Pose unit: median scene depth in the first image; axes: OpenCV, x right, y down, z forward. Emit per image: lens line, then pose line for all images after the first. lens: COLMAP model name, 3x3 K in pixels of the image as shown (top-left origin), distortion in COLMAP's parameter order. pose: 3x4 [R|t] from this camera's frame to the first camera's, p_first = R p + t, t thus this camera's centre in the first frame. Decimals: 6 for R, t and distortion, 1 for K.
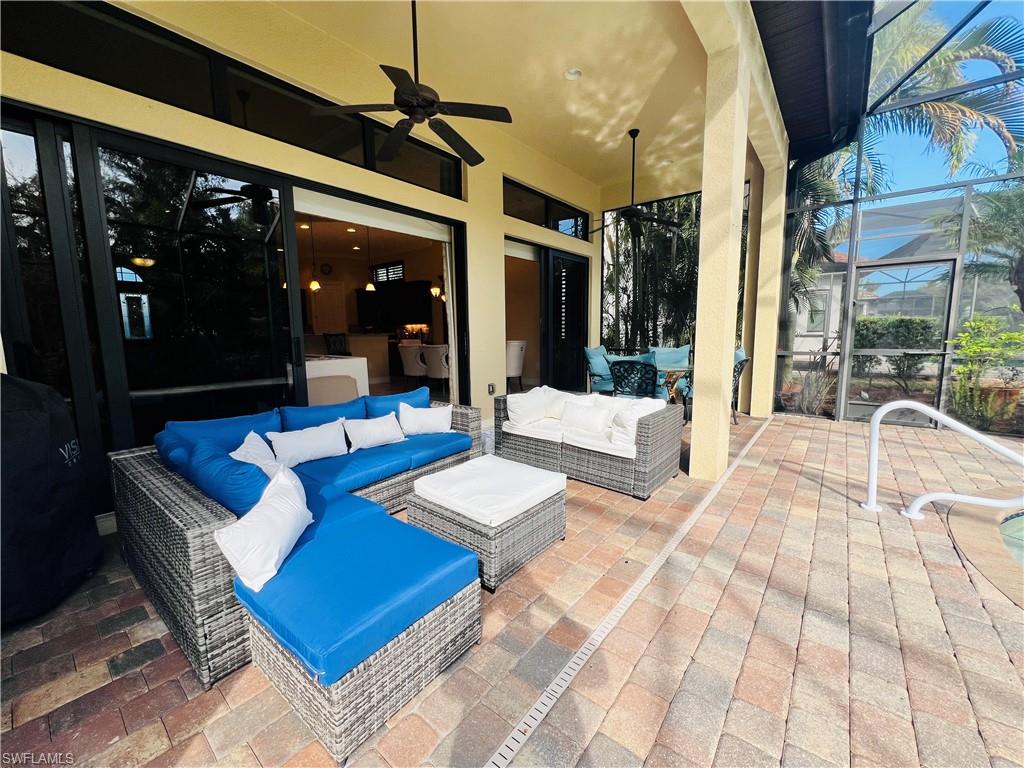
lens RADIAL K [[413.6, 0, 514.0], [0, 413.6, 382.6], [0, 0, 1]] dist [-0.000477, 0.000437]
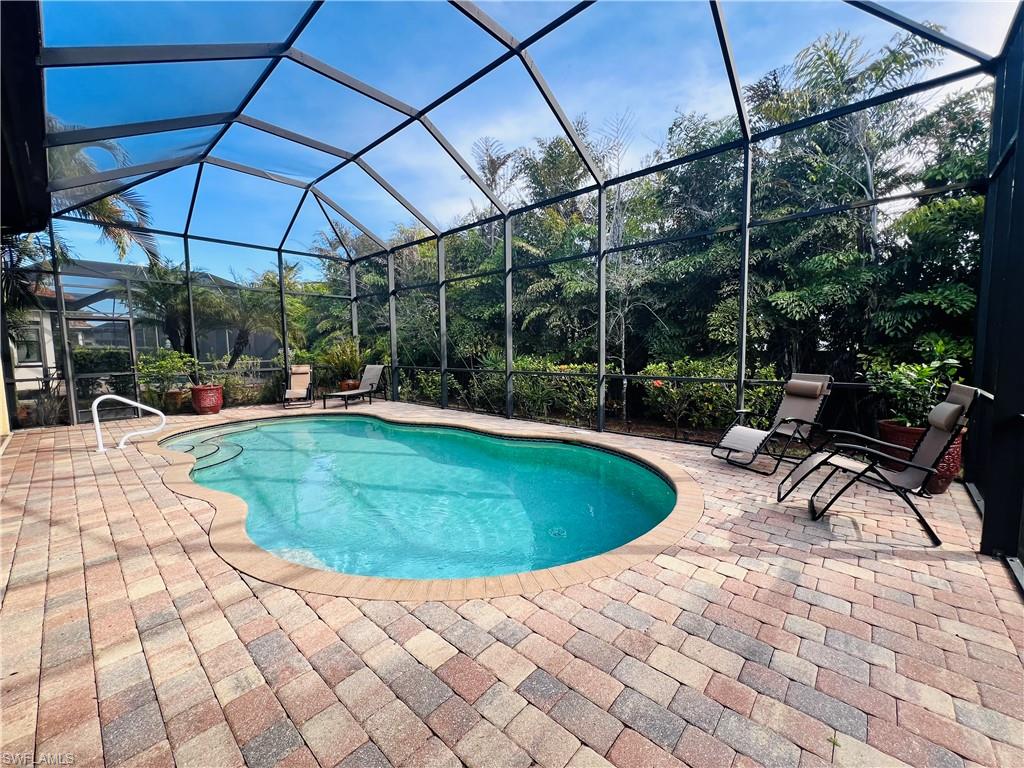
lens RADIAL K [[413.6, 0, 510.0], [0, 413.6, 382.0], [0, 0, 1]] dist [-0.000477, 0.000437]
pose [[0.073593, -0.071582, 0.994716, -0.857111], [0.138277, 0.988519, 0.060906, 0.113194], [-0.987656, 0.133064, 0.082646, -1.045022]]
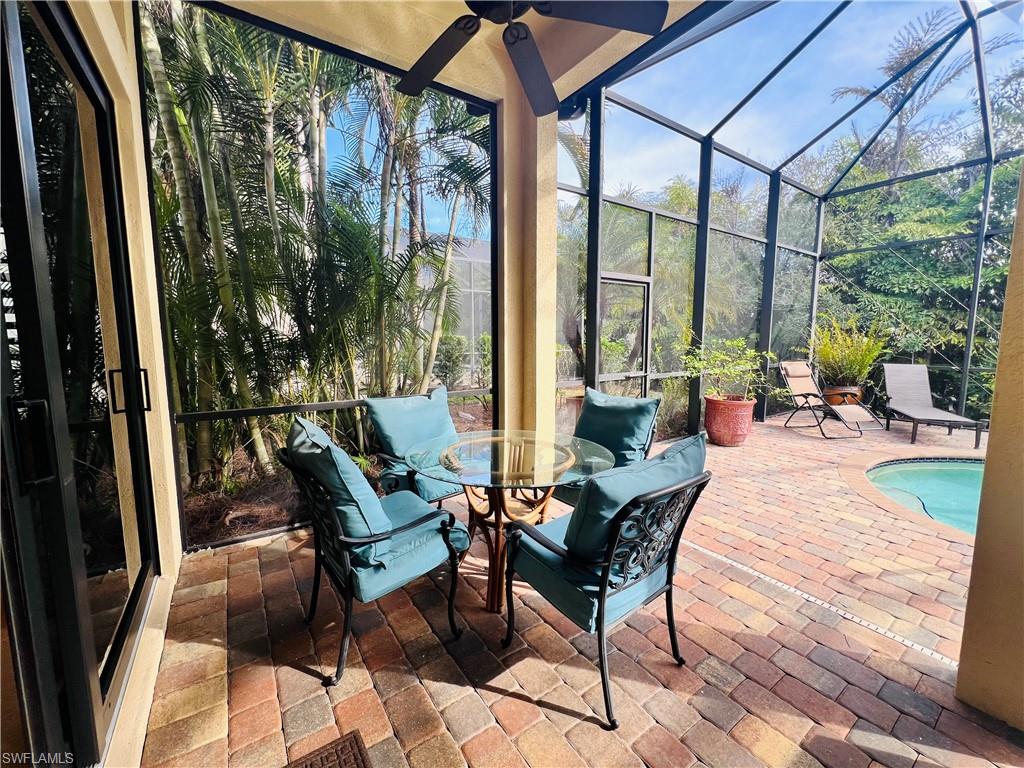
lens RADIAL K [[413.6, 0, 515.1], [0, 413.6, 385.3], [0, 0, 1]] dist [-0.000477, 0.000437]
pose [[0.290591, -0.098879, 0.951725, -0.046673], [0.117936, 0.990763, 0.066925, -0.223526], [-0.949551, 0.092794, 0.299568, 1.485353]]
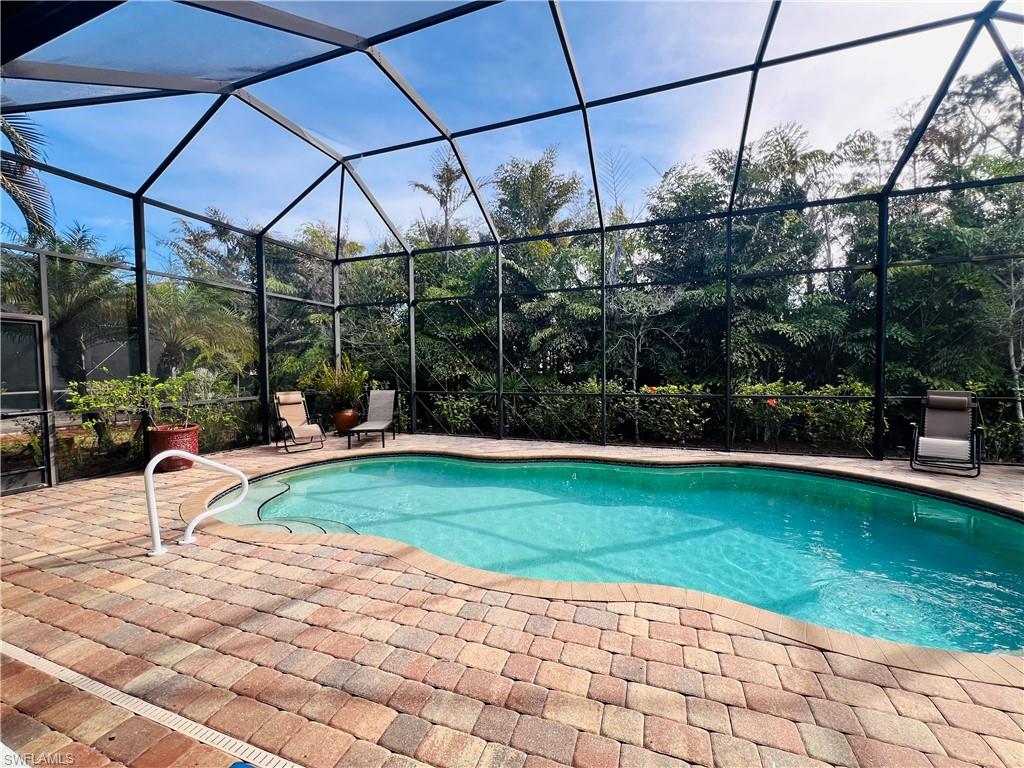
lens RADIAL K [[413.6, 0, 508.3], [0, 413.6, 383.1], [0, 0, 1]] dist [-0.000477, 0.000437]
pose [[-0.314568, -0.017996, 0.949064, -0.417693], [0.133983, 0.988969, 0.063162, -0.079089], [-0.939732, 0.147028, -0.308686, 0.351952]]
